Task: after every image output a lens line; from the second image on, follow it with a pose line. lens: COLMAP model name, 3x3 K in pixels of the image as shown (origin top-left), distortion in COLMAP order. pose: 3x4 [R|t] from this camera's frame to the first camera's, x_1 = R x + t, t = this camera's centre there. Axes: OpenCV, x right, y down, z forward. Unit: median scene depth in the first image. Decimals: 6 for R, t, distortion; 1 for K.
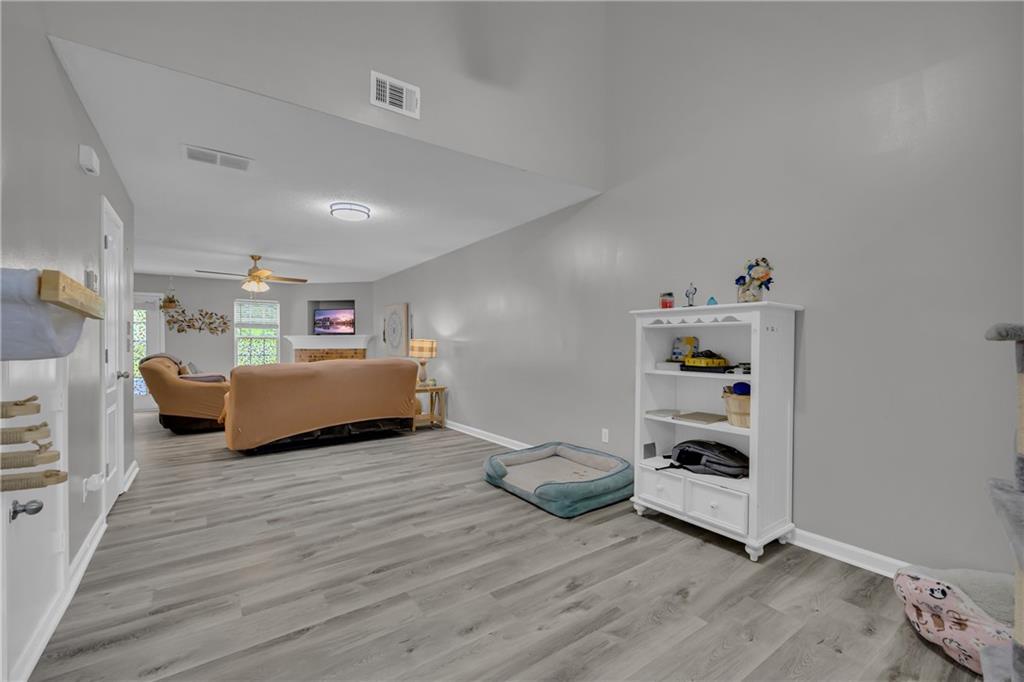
lens RADIAL K [[420.5, 0, 532.2], [0, 420.5, 348.7], [0, 0, 1]] dist [0.000709, -0.001018]
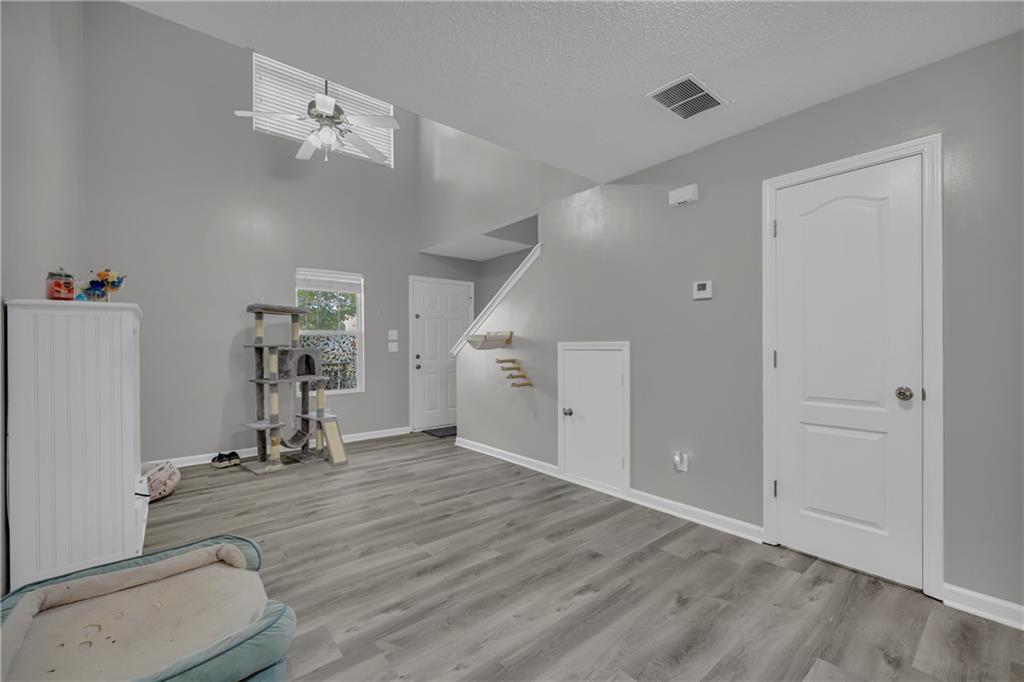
lens RADIAL K [[420.5, 0, 513.9], [0, 420.5, 344.8], [0, 0, 1]] dist [0.000709, -0.001018]
pose [[-0.999549, 0.009020, -0.028640, -0.441505], [0.008820, 0.999936, 0.007088, -0.028003], [0.028702, 0.006833, -0.999565, 1.898953]]
